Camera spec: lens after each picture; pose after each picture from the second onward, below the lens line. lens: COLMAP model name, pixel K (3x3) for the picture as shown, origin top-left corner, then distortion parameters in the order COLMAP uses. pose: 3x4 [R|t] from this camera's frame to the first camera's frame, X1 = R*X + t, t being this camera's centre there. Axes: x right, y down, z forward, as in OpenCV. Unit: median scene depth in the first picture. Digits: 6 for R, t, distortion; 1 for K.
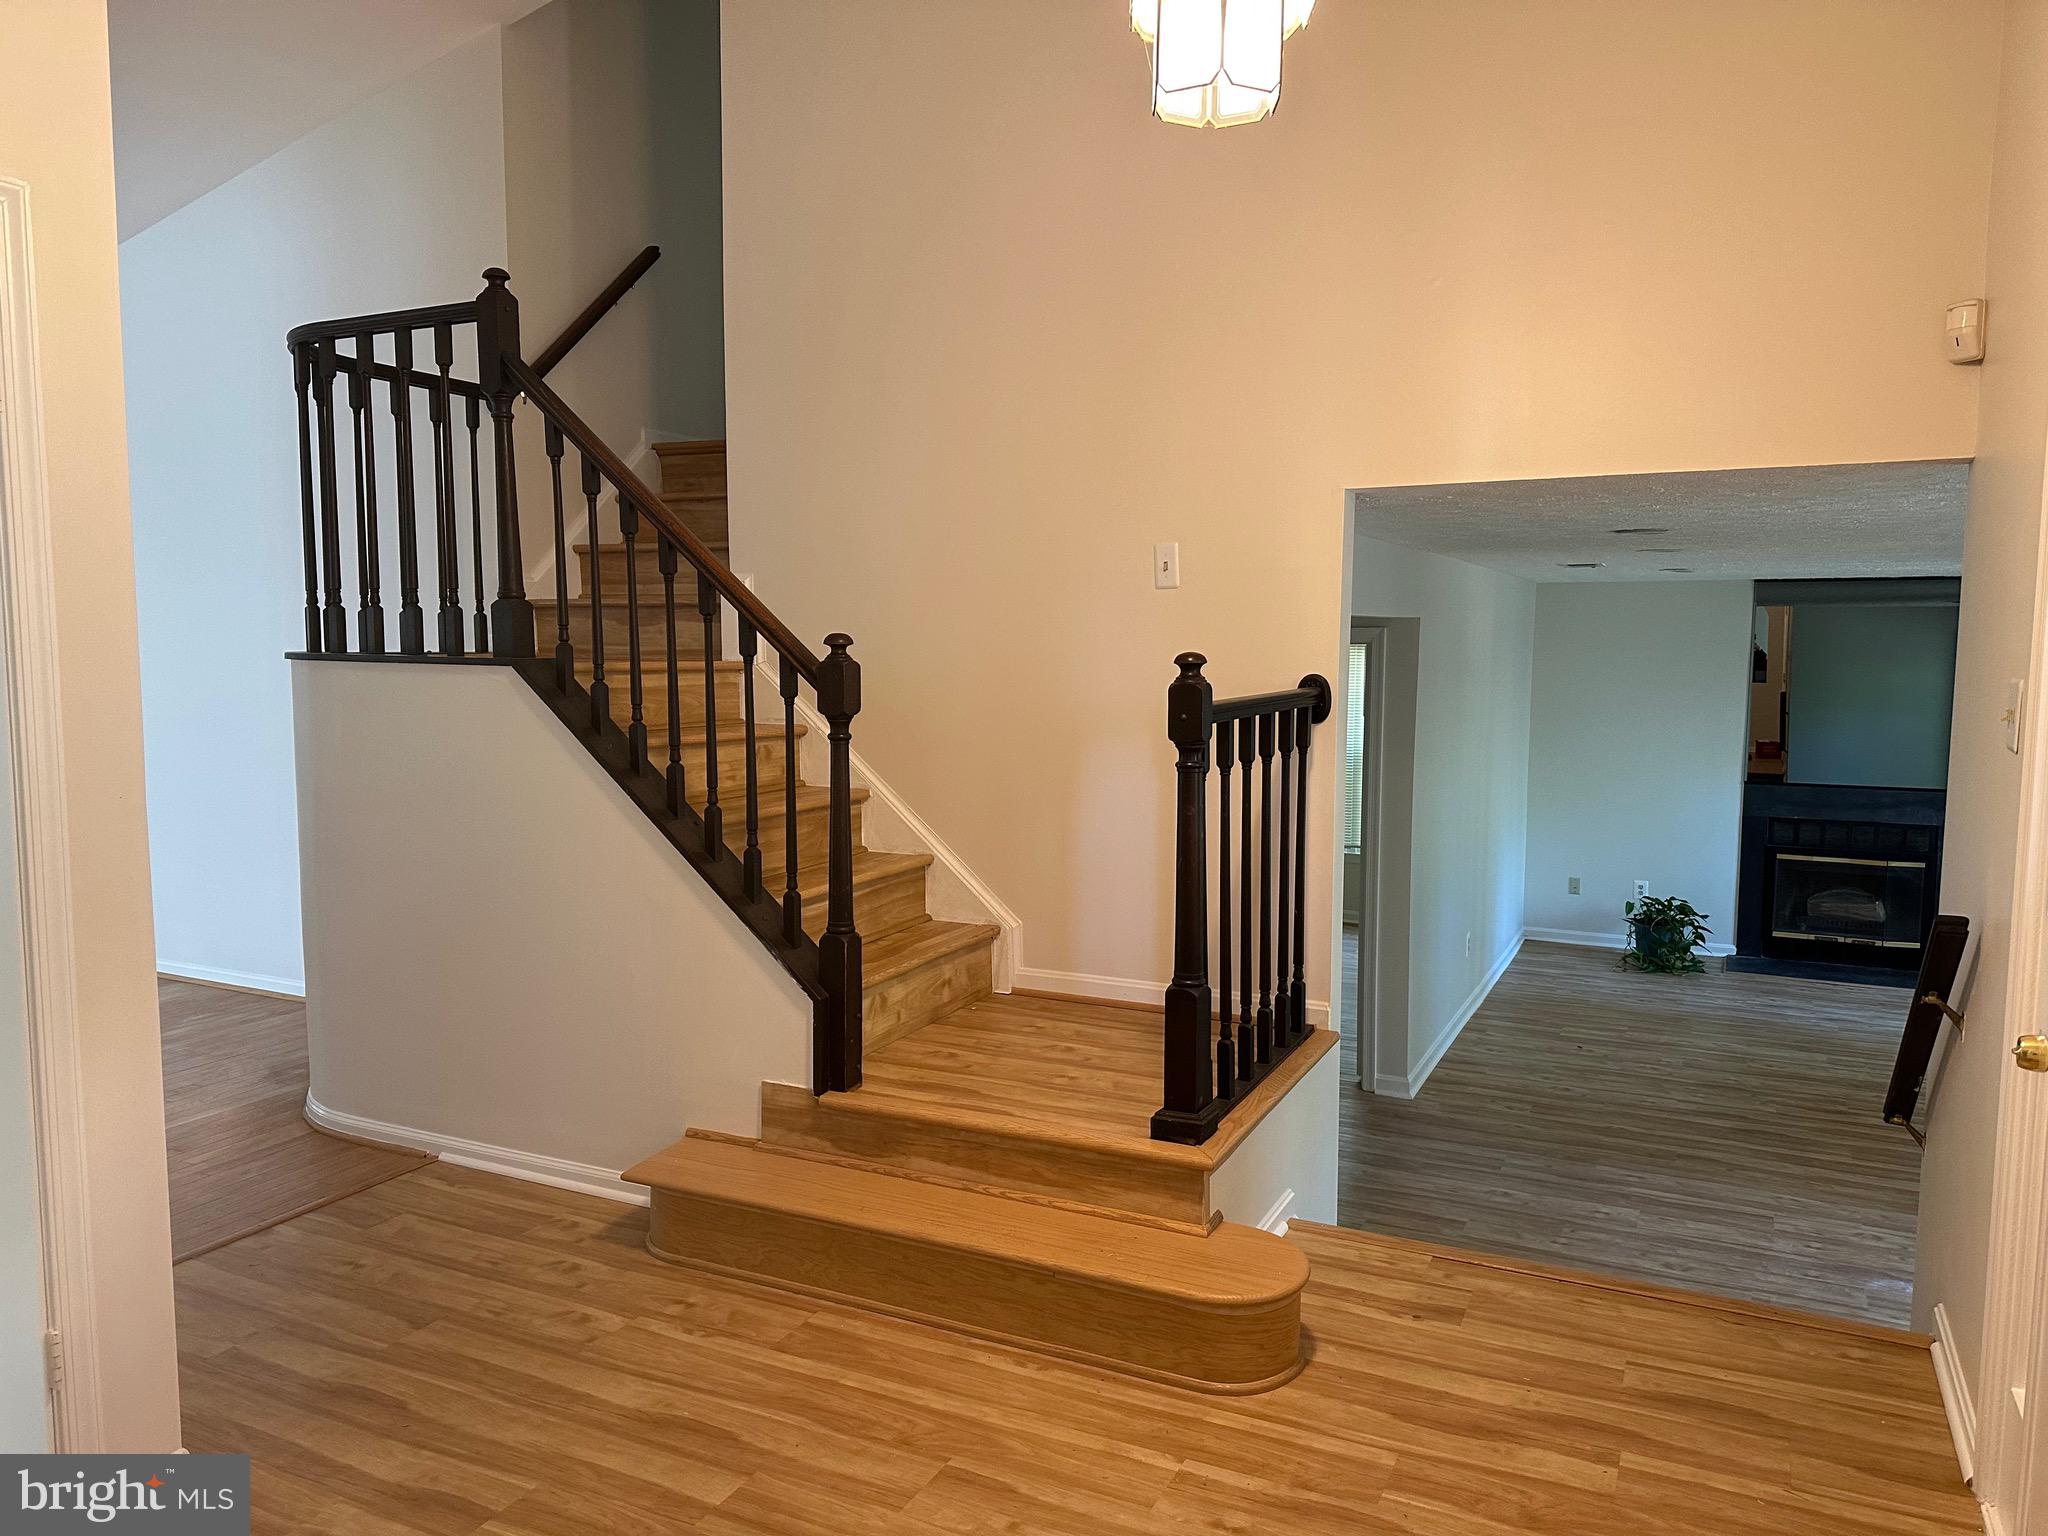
lens RADIAL K [[1449.9, 0, 1024.0], [0, 1449.9, 768.0], [0, 0, 1]] dist [0.051976, -0.060819]
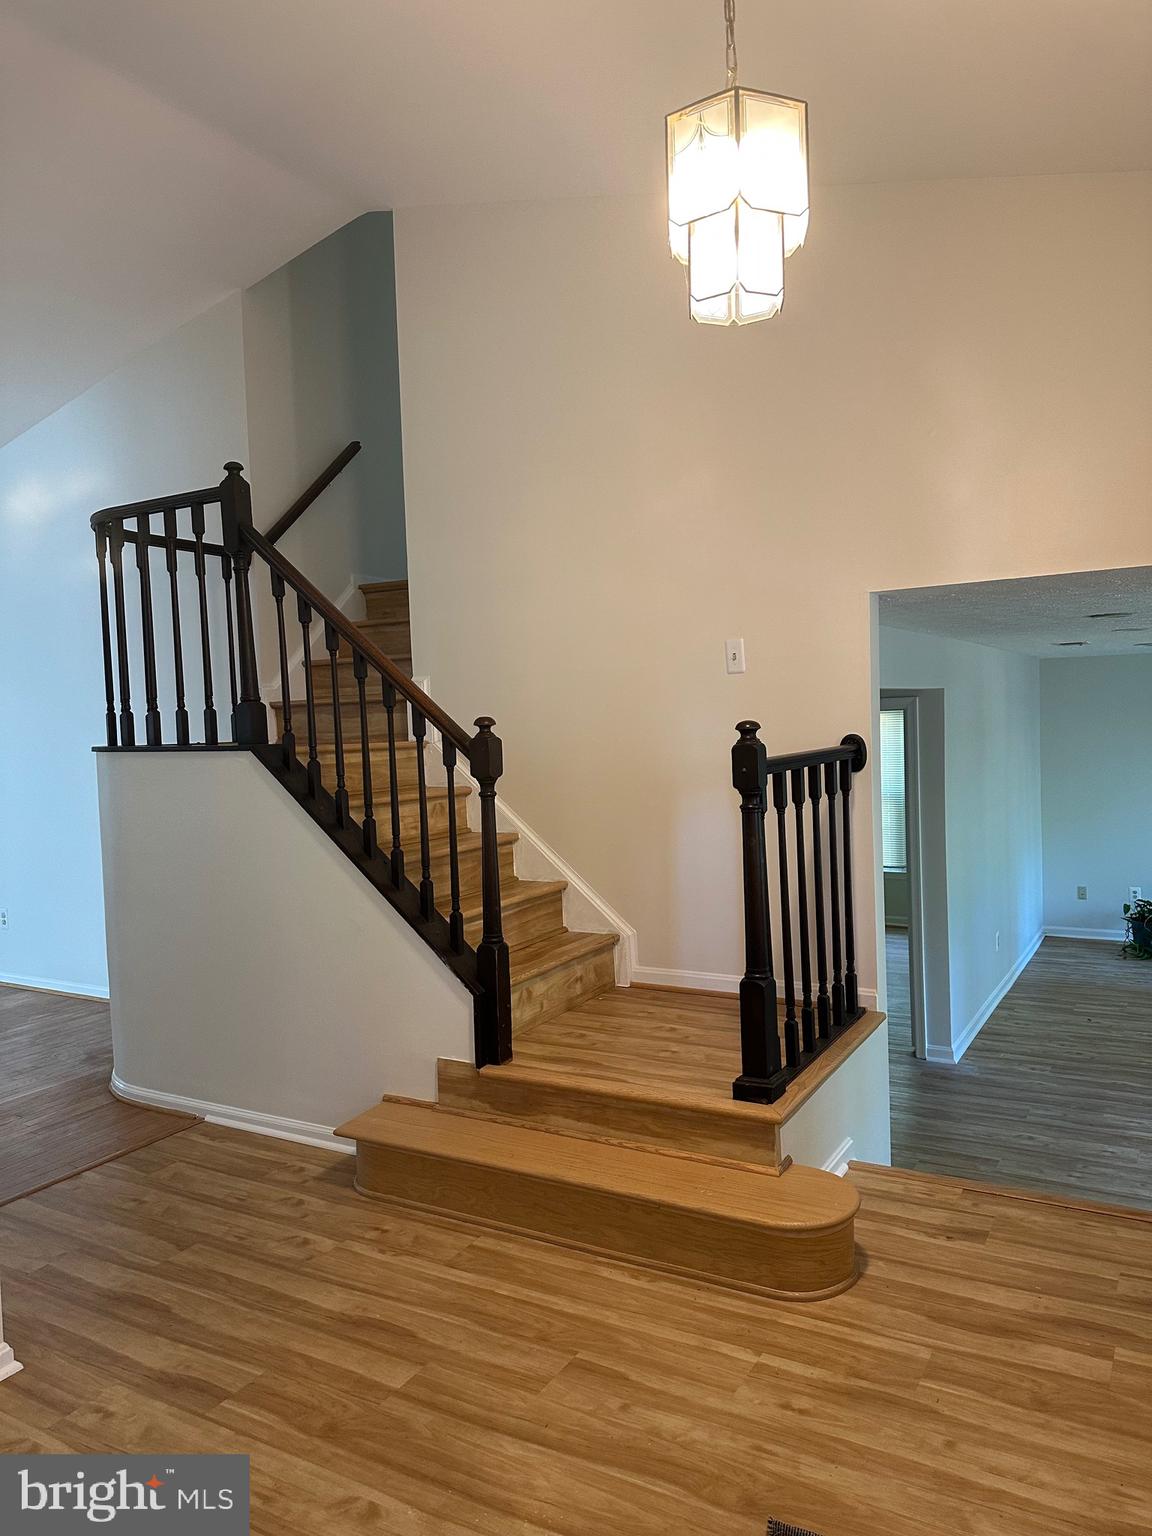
lens RADIAL K [[1093.2, 0, 576.0], [0, 1093.2, 768.0], [0, 0, 1]] dist [0.036060, -0.037785]
pose [[0.996838, -0.035349, -0.071166, 0.025216], [0.032217, 0.998481, -0.044695, 0.001544], [0.072638, 0.042261, 0.996463, 0.009151]]
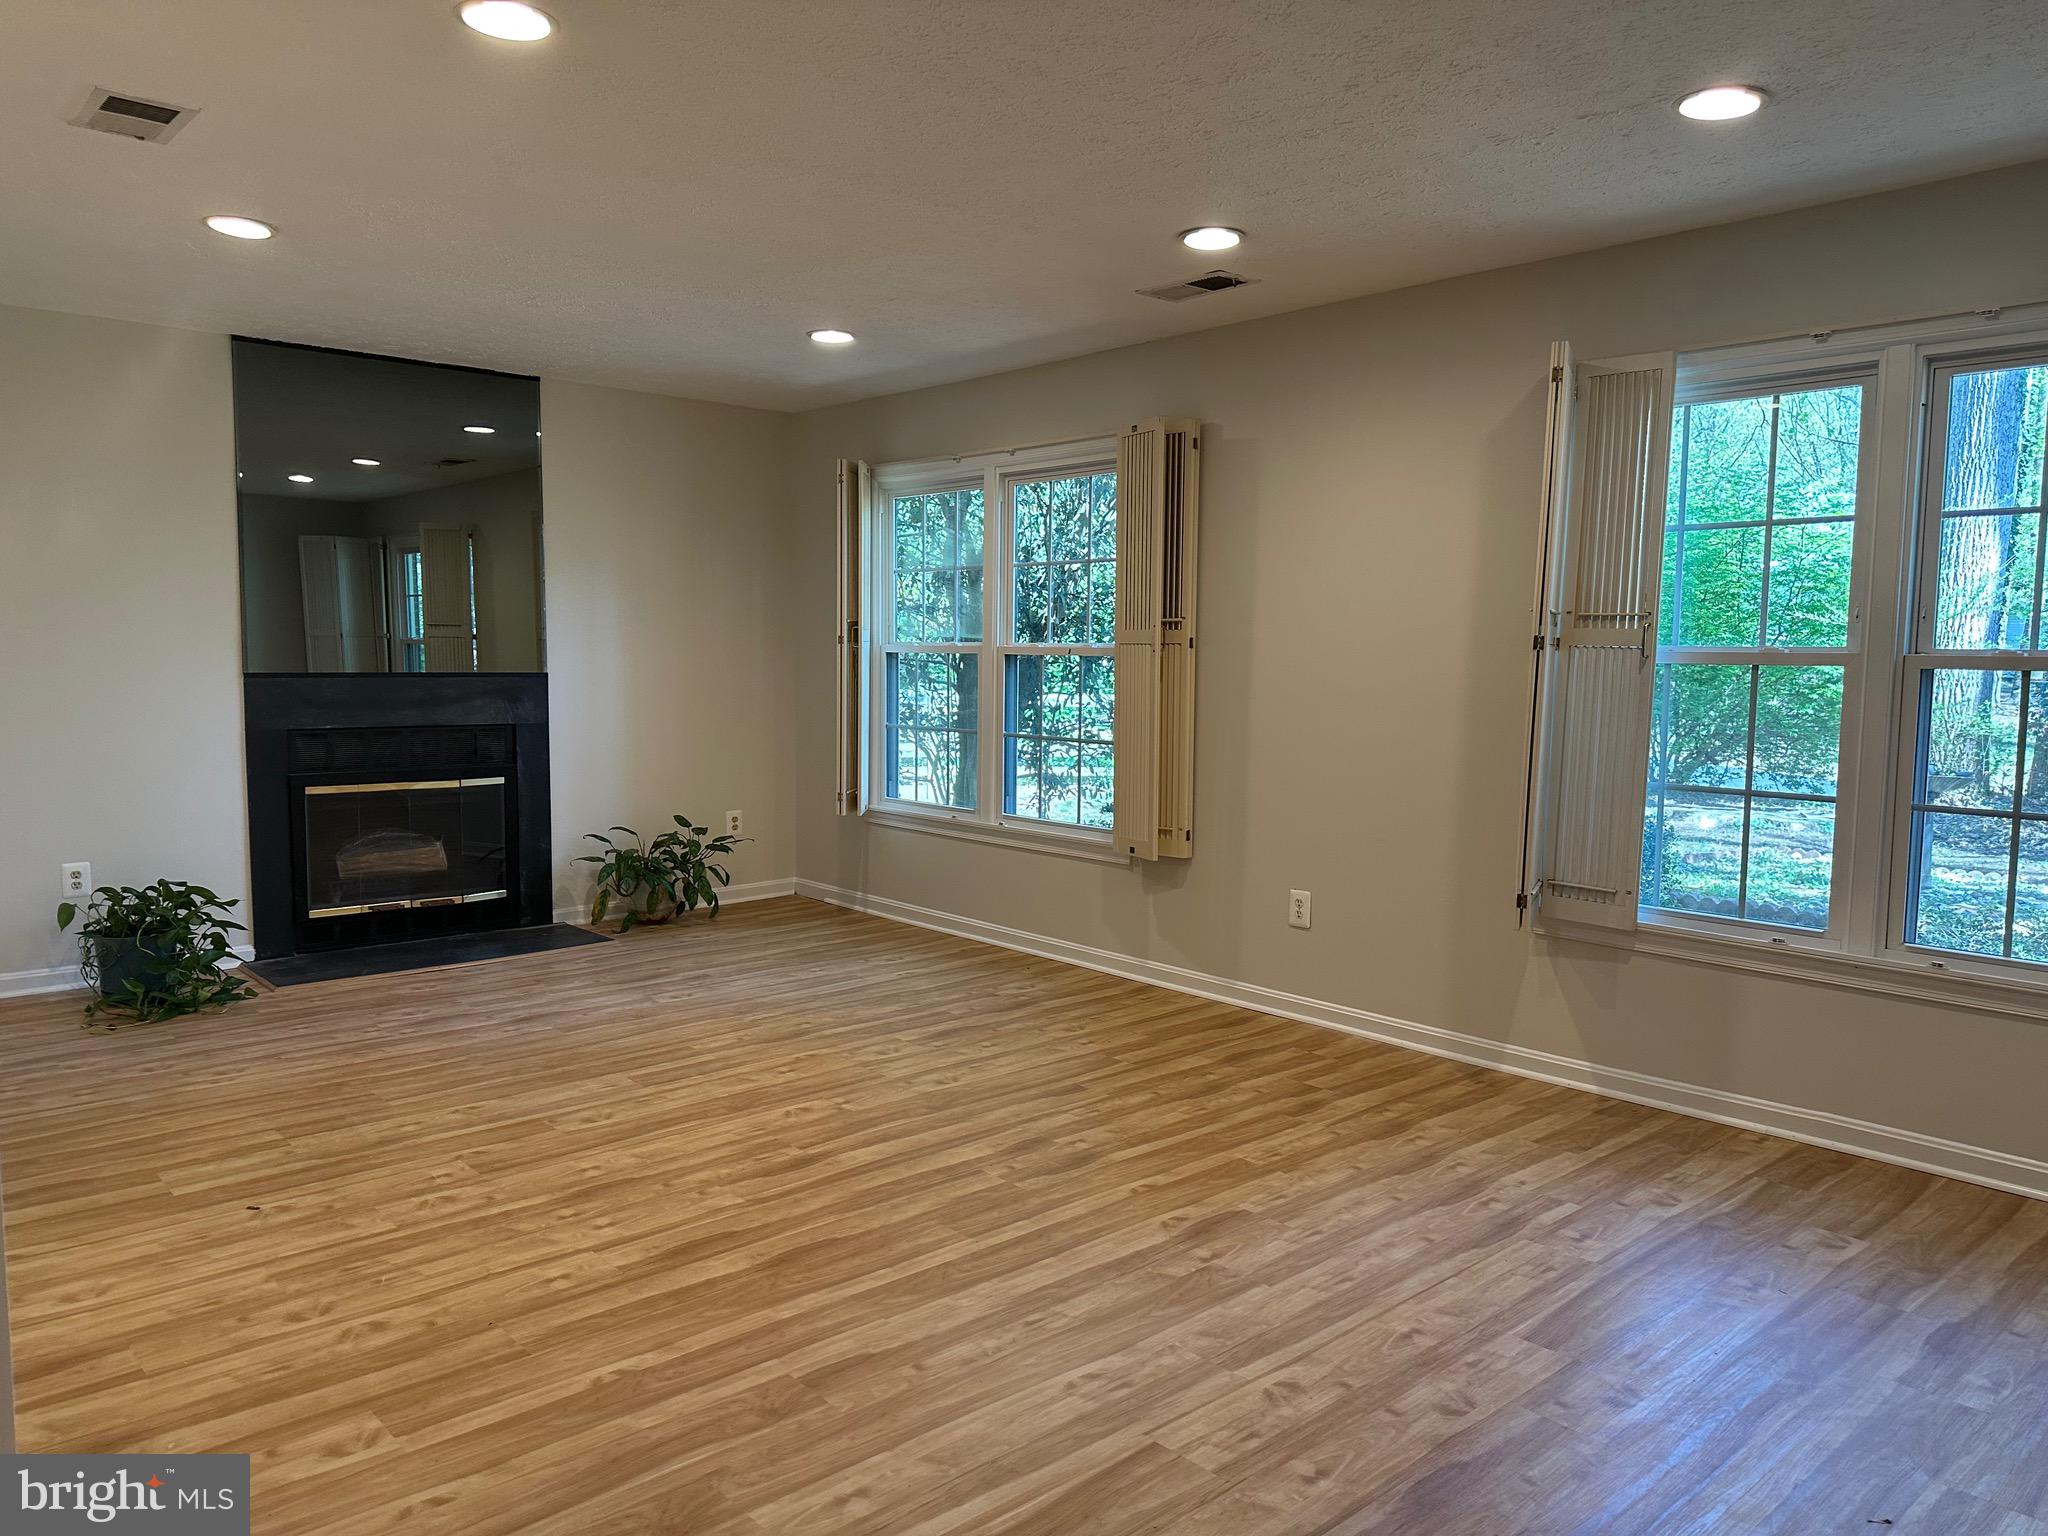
lens RADIAL K [[1445.1, 0, 1024.0], [0, 1445.1, 768.0], [0, 0, 1]] dist [0.099993, -0.153577]
pose [[0.375048, -0.076825, 0.923816, 0.143681], [0.072697, 0.995928, 0.053308, 0.111014], [-0.924150, 0.047165, 0.379106, 1.341263]]
